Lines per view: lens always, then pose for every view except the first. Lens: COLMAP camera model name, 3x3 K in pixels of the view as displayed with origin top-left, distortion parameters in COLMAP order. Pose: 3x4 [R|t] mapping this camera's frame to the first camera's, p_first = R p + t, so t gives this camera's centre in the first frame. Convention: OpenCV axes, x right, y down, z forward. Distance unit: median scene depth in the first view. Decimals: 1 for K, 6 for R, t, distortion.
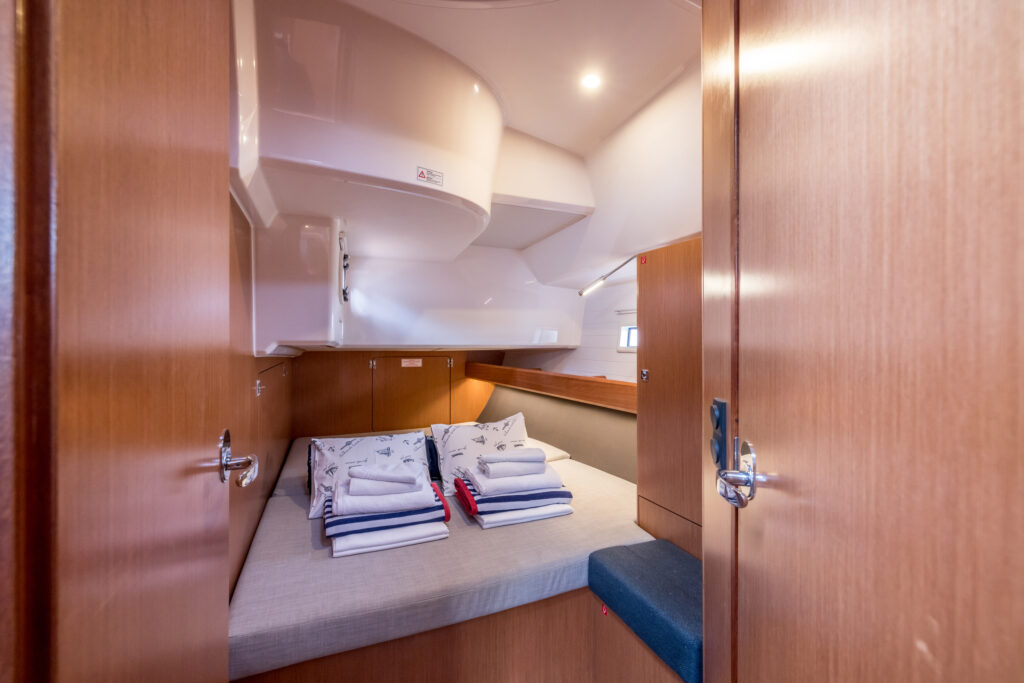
lens RADIAL K [[434.3, 0, 512.0], [0, 434.3, 341.5], [0, 0, 1]] dist [0.000099, 0.000004]
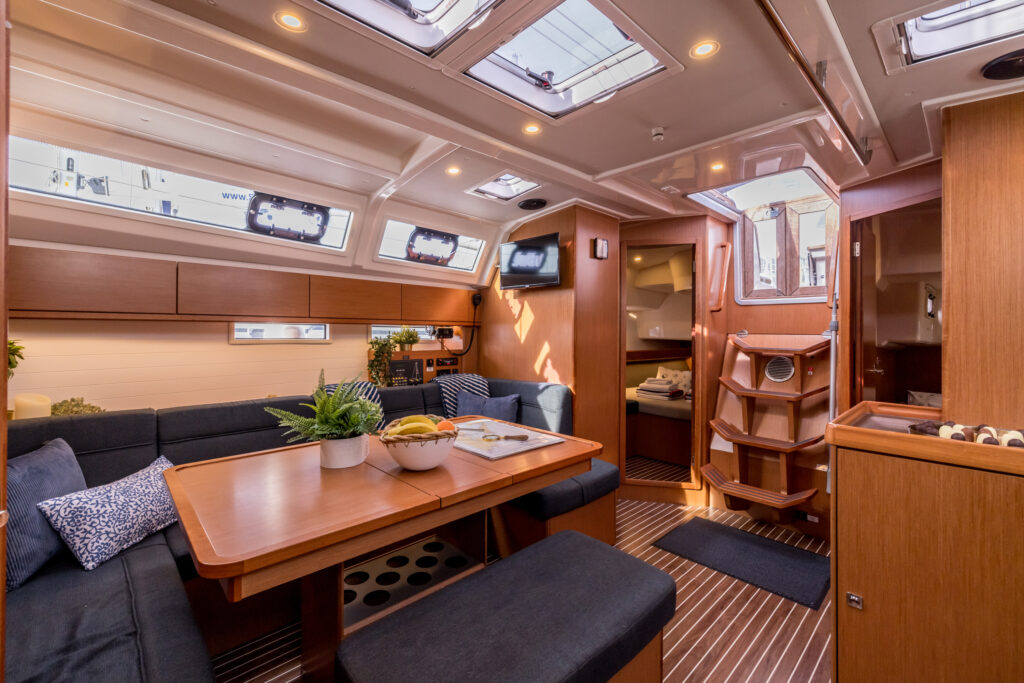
lens RADIAL K [[434.3, 0, 512.0], [0, 434.3, 341.5], [0, 0, 1]] dist [0.000099, 0.000004]
pose [[0.343157, 0.004906, -0.939265, 0.865319], [-0.002329, 0.999988, 0.004373, -0.000630], [0.939275, 0.000687, 0.343165, -1.532326]]
